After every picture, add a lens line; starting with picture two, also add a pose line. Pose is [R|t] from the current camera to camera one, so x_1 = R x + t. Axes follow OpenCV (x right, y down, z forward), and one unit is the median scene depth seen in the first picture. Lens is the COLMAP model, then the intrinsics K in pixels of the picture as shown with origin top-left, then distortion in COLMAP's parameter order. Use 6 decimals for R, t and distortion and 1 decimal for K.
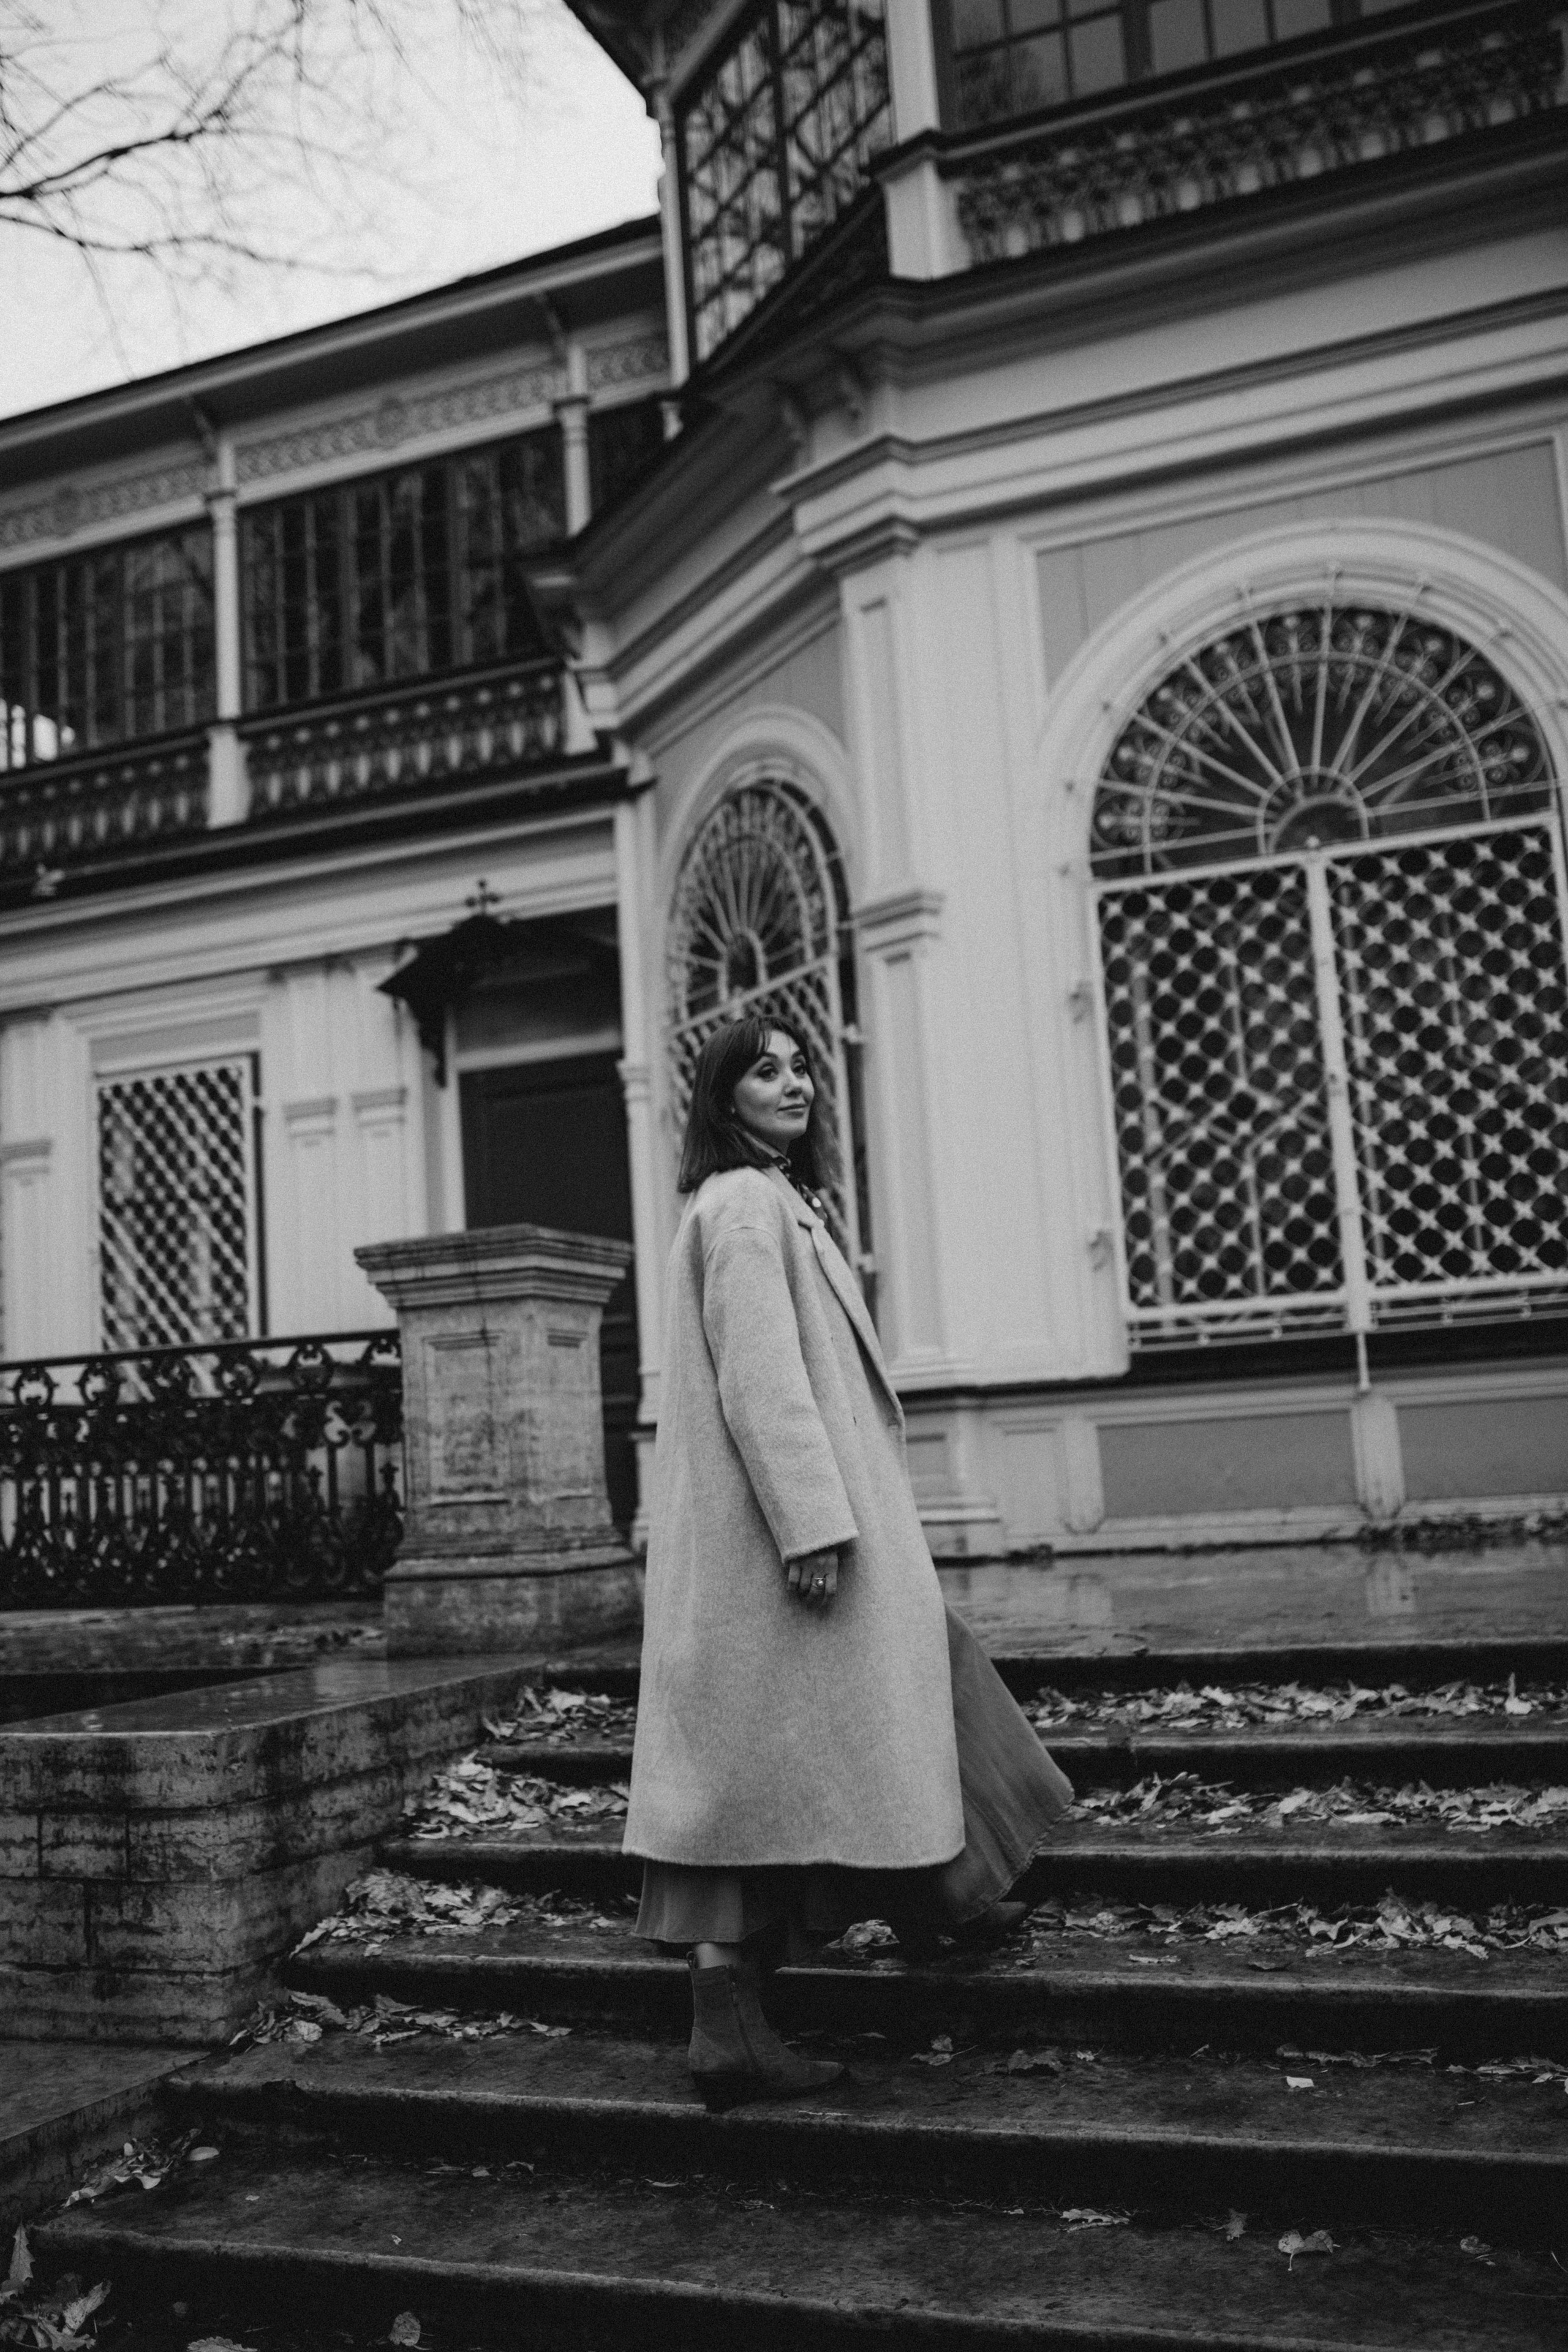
lens RADIAL K [[2246.7, 0, 783.2], [0, 2246.7, 1177.8], [0, 0, 1]] dist [-0.068447, 0.103661]
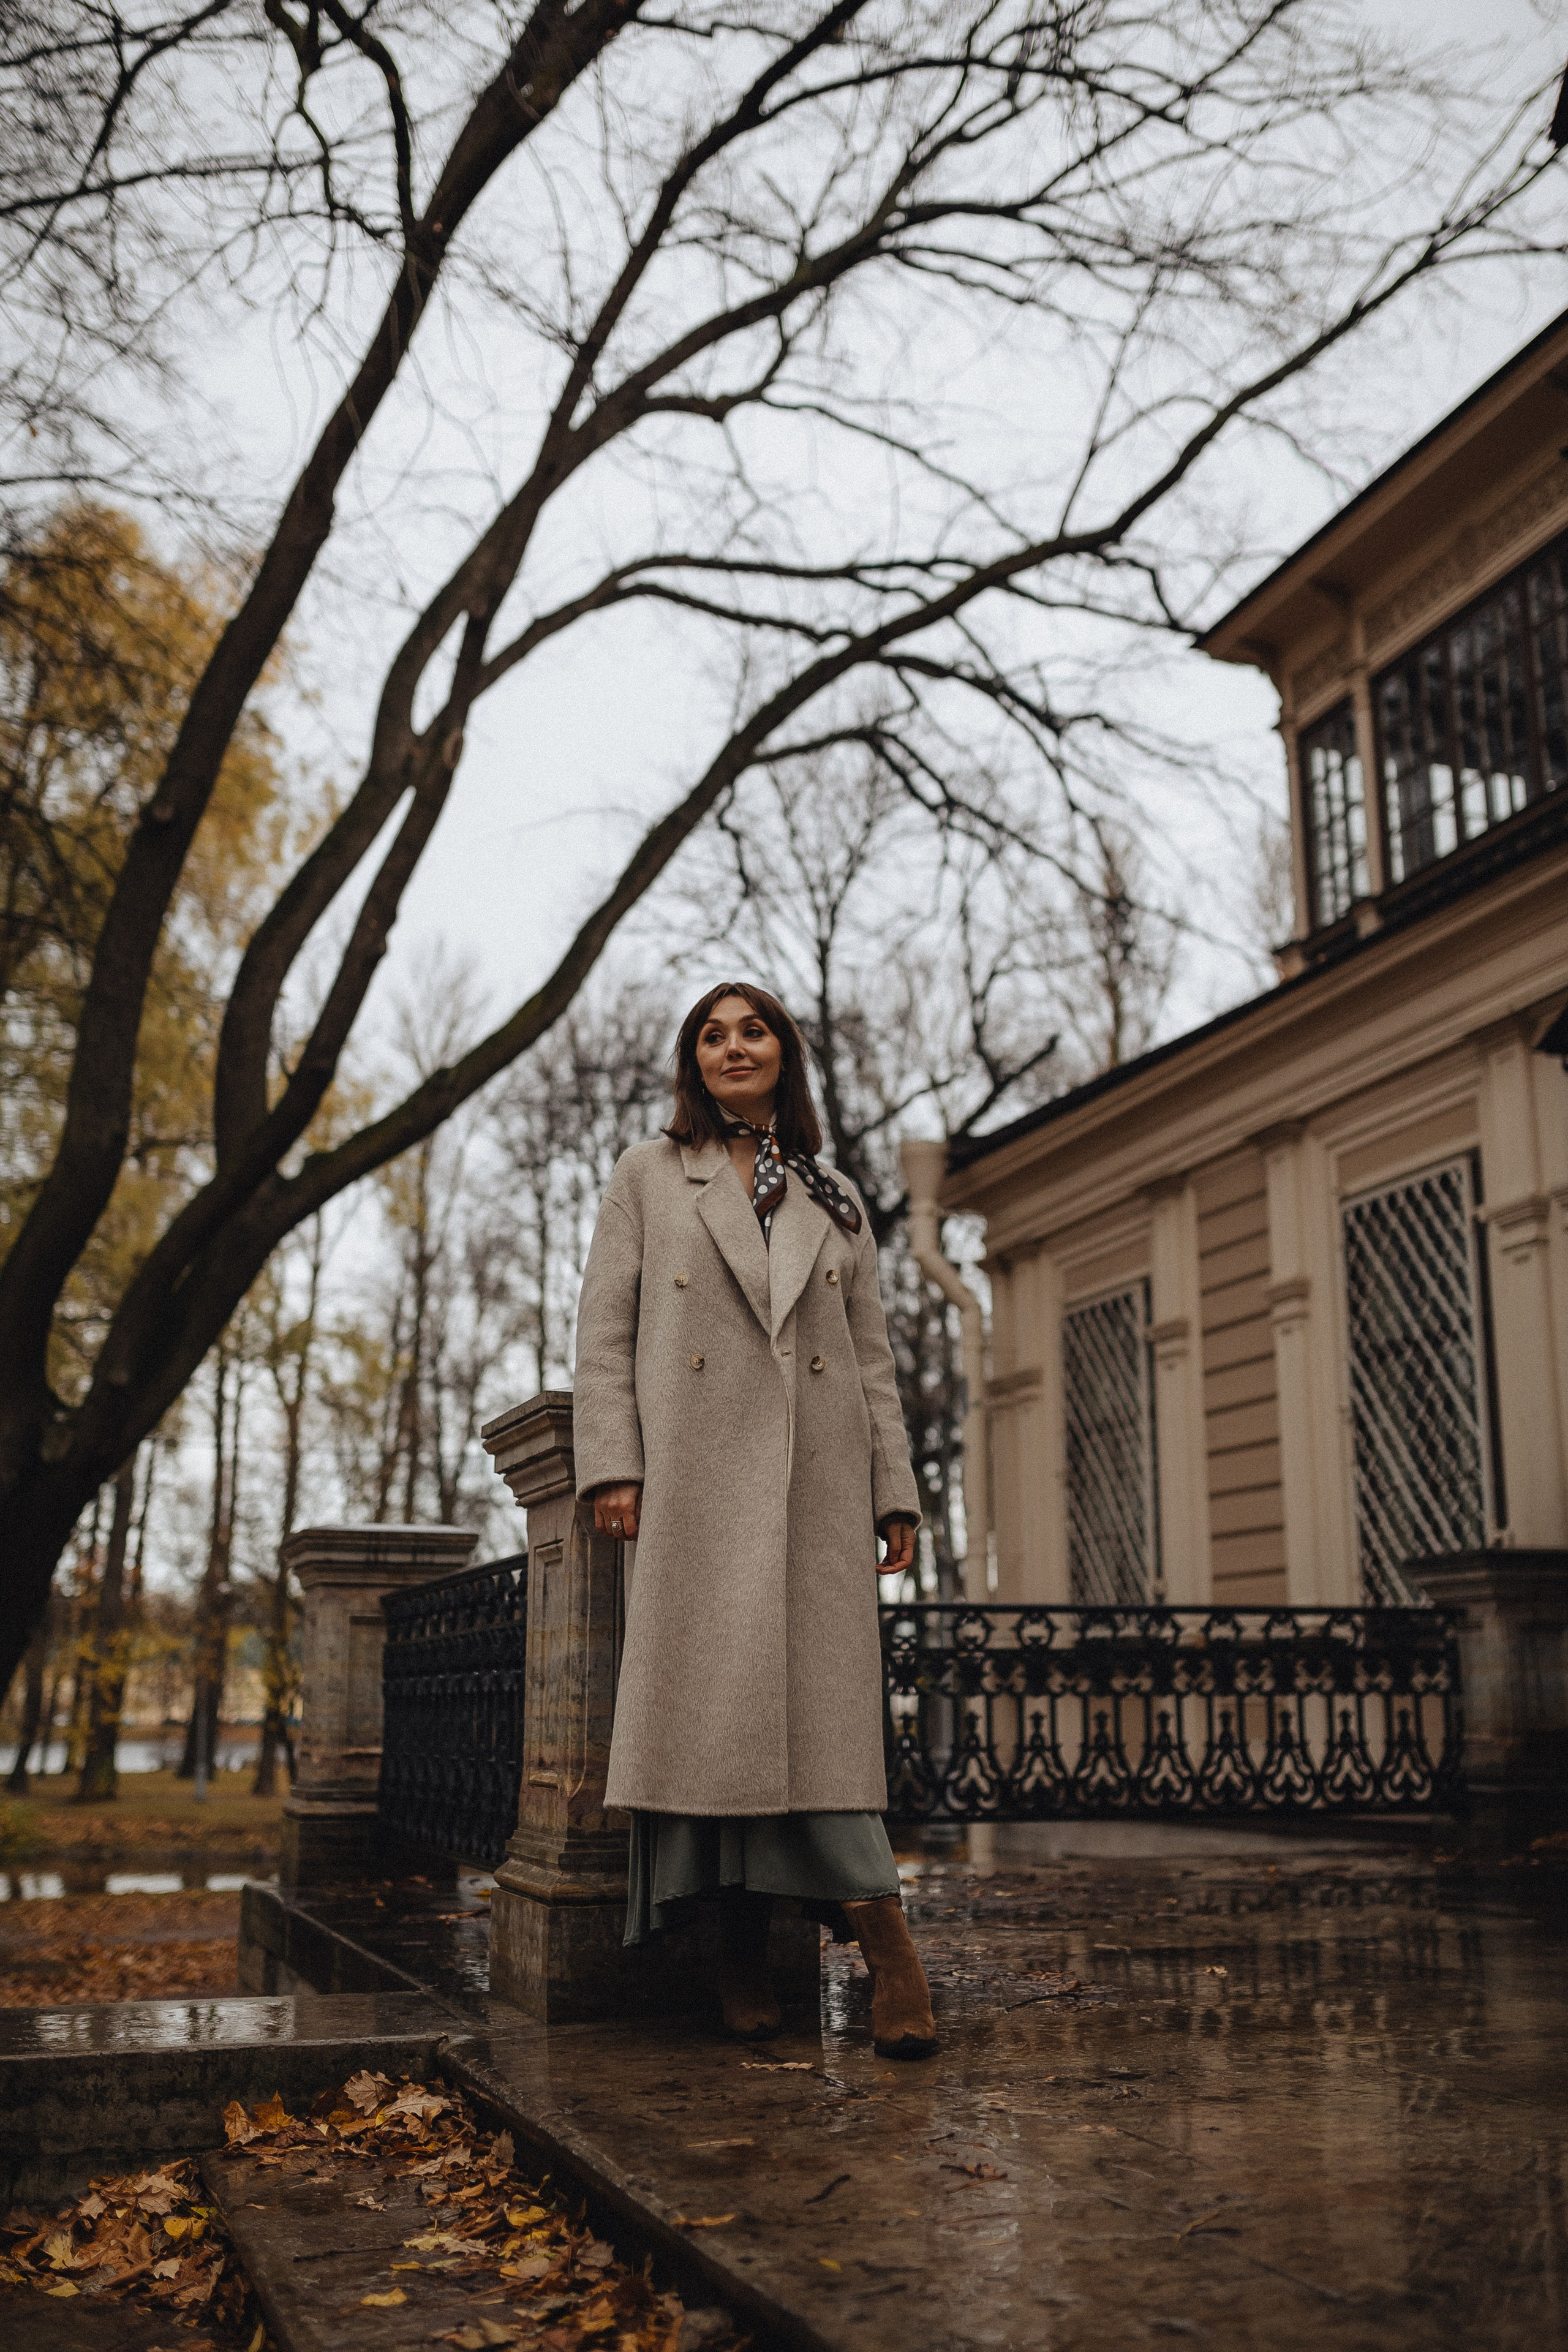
lens RADIAL K [[2388.3, 0, 785.7], [0, 2388.3, 1128.2], [0, 0, 1]] dist [-0.052382, 0.047541]
pose [[0.652755, -0.123911, -0.747366, 0.338972], [0.063485, 0.992010, -0.109024, 0.018270], [0.754904, 0.023719, 0.655406, 0.386683]]
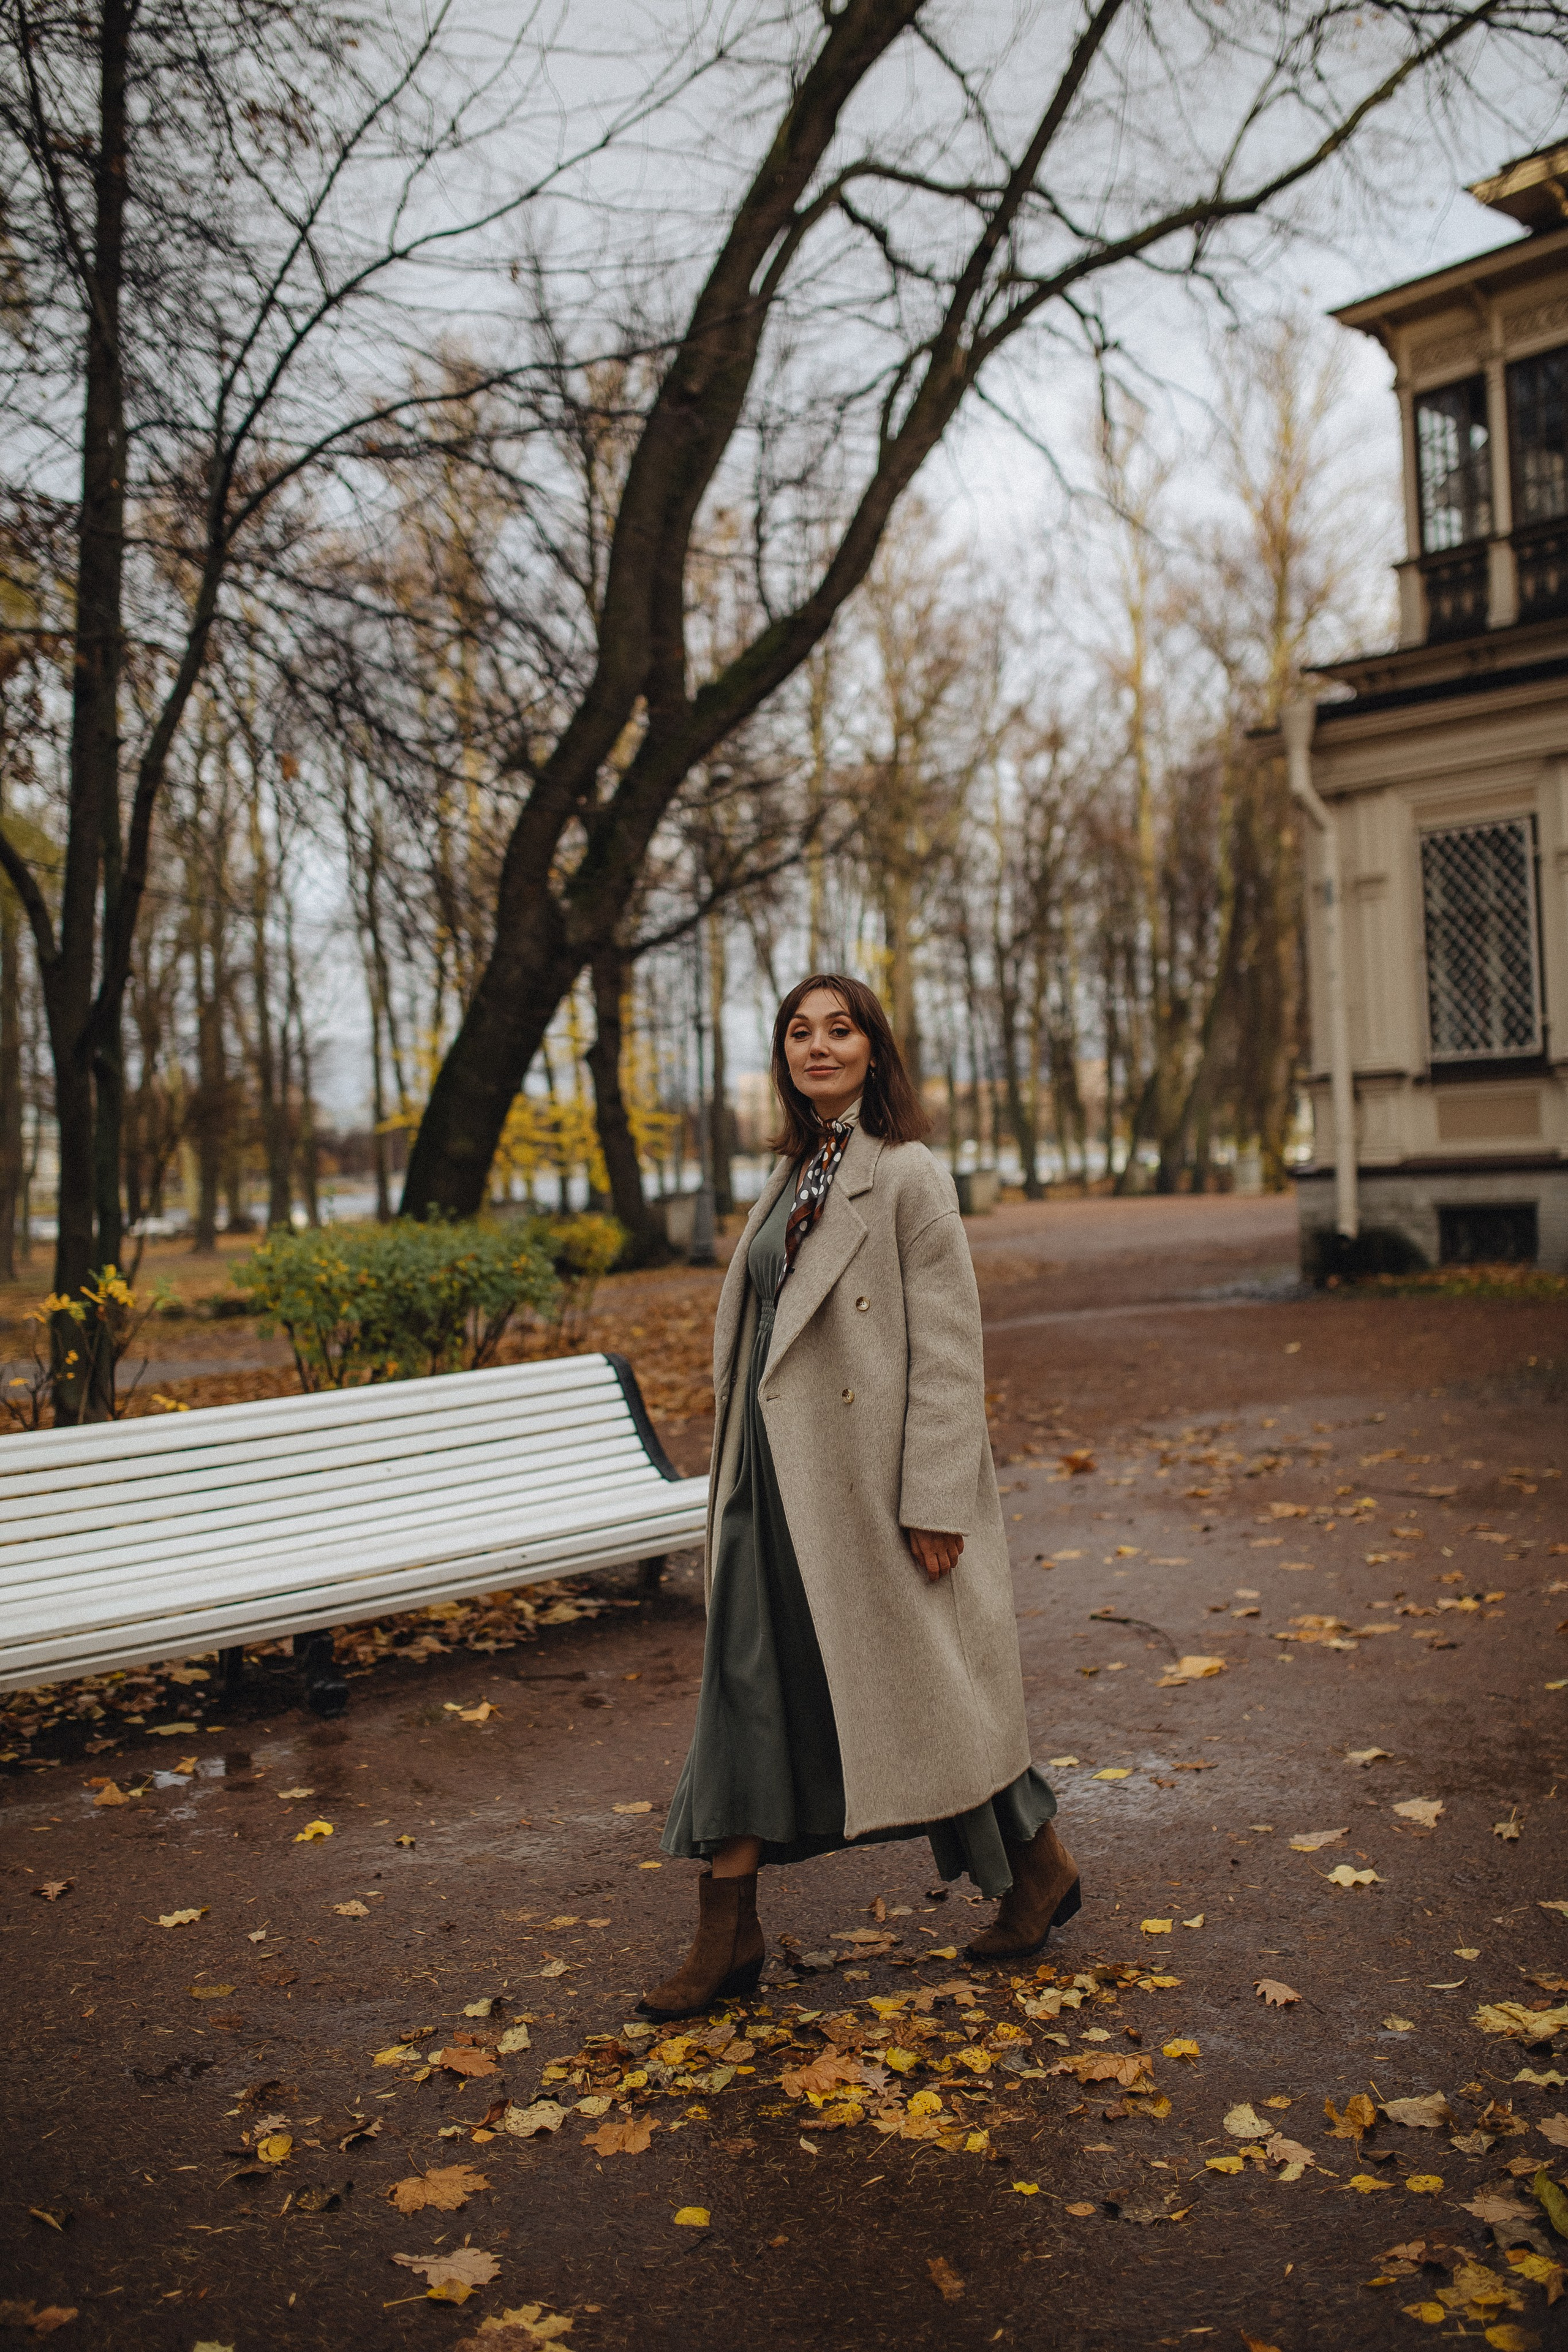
lens RADIAL K [[2249.2, 0, 811.0], [0, 2249.2, 1168.1], [0, 0, 1]] dist [-0.062887, 0.103797]
pose [[0.899374, 0.020244, -0.436711, -0.369362], [0.050167, 0.987549, 0.149095, -0.058982], [0.434292, -0.156001, 0.887161, -0.670284]]
